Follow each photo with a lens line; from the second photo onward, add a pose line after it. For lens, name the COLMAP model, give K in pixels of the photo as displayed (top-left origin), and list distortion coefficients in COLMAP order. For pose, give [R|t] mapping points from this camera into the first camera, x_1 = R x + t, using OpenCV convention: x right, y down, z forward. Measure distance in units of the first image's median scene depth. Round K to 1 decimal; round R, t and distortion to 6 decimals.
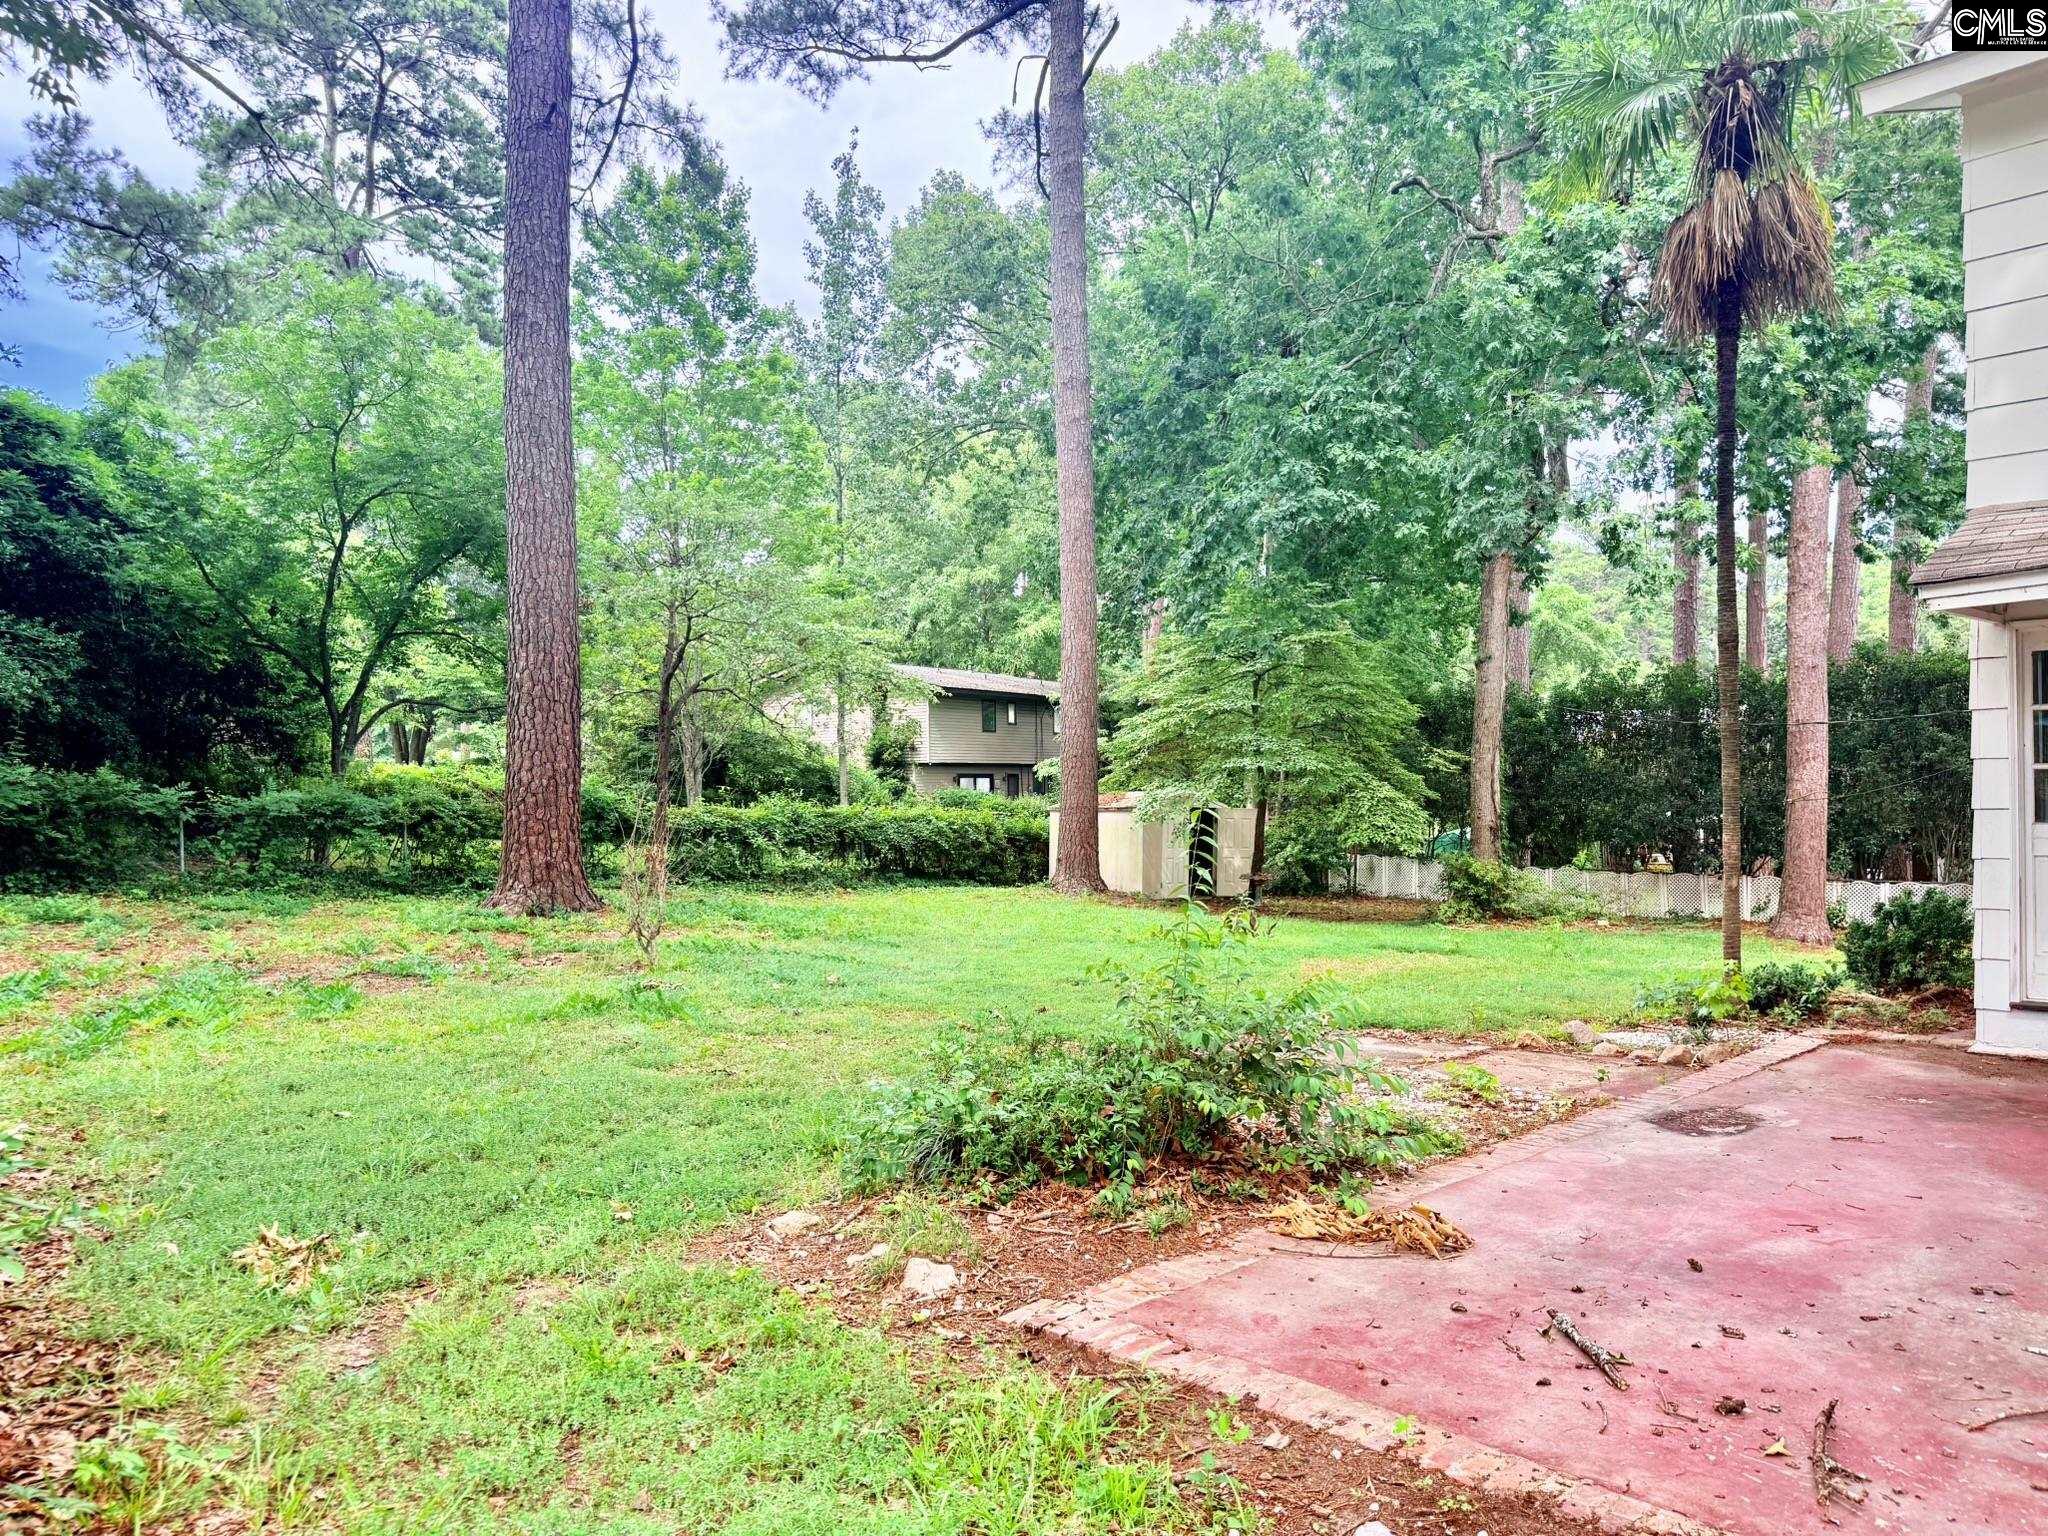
lens RADIAL K [[1421.7, 0, 1038.2], [0, 1421.7, 788.1], [0, 0, 1]] dist [0.075781, -0.090700]
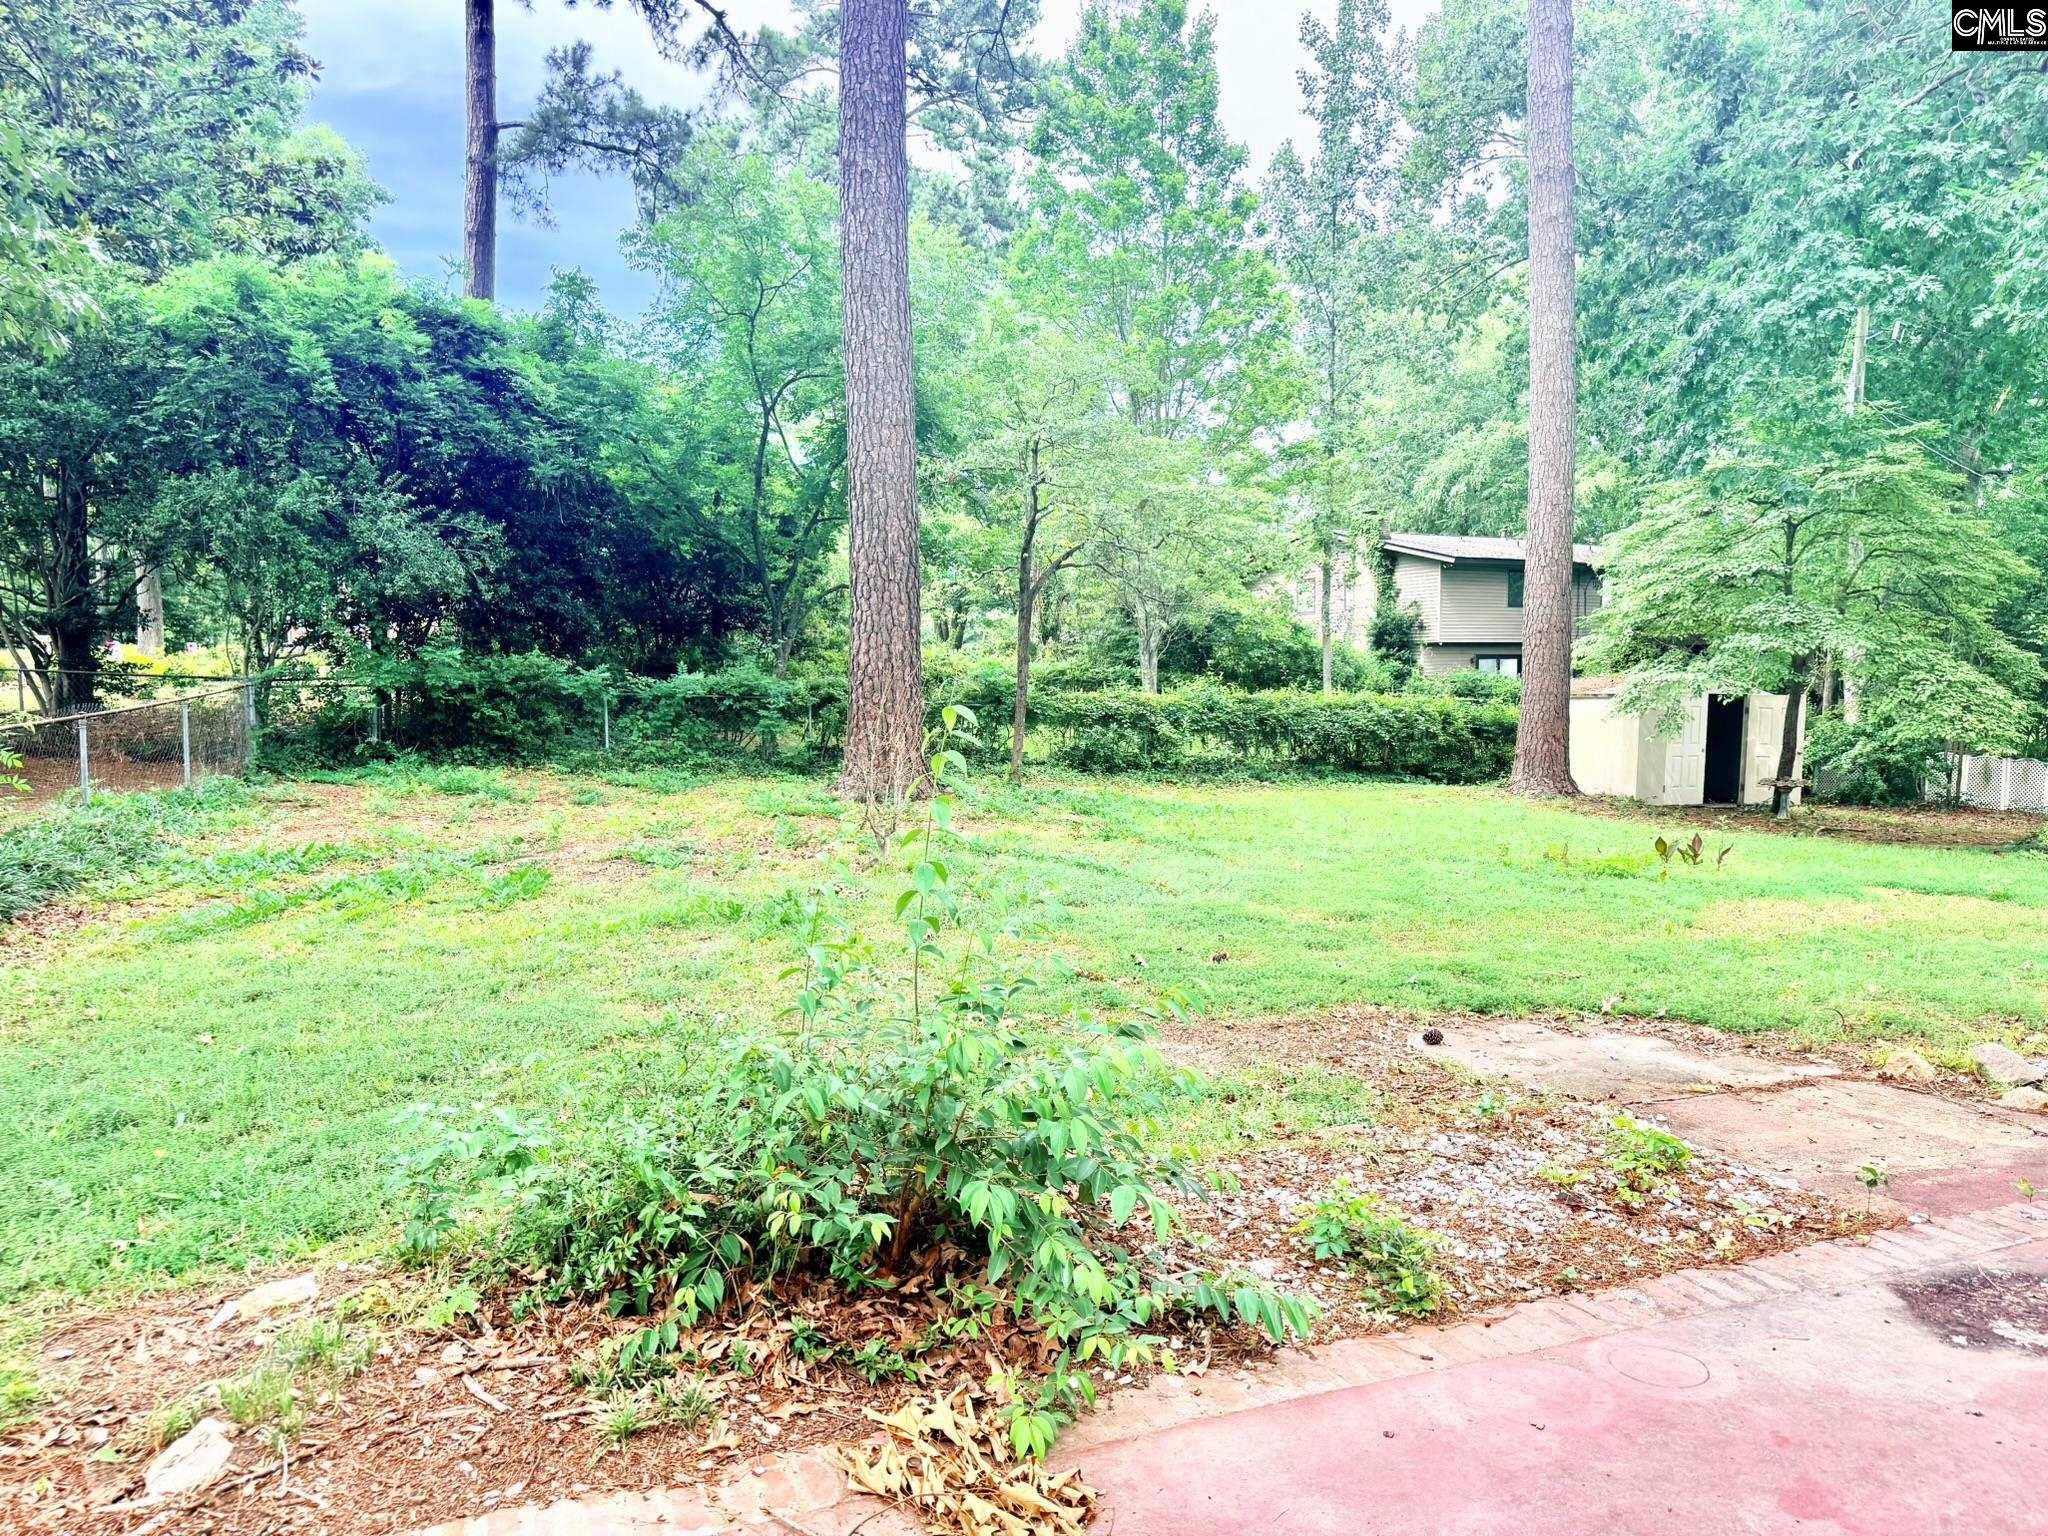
lens RADIAL K [[1421.7, 0, 1078.8], [0, 1421.7, 757.4], [0, 0, 1]] dist [0.075781, -0.090700]
pose [[0.923904, 0.023950, -0.381875, 0.132650], [-0.000707, 0.998144, 0.060890, -0.000172], [0.382625, -0.055987, 0.922206, 0.153430]]
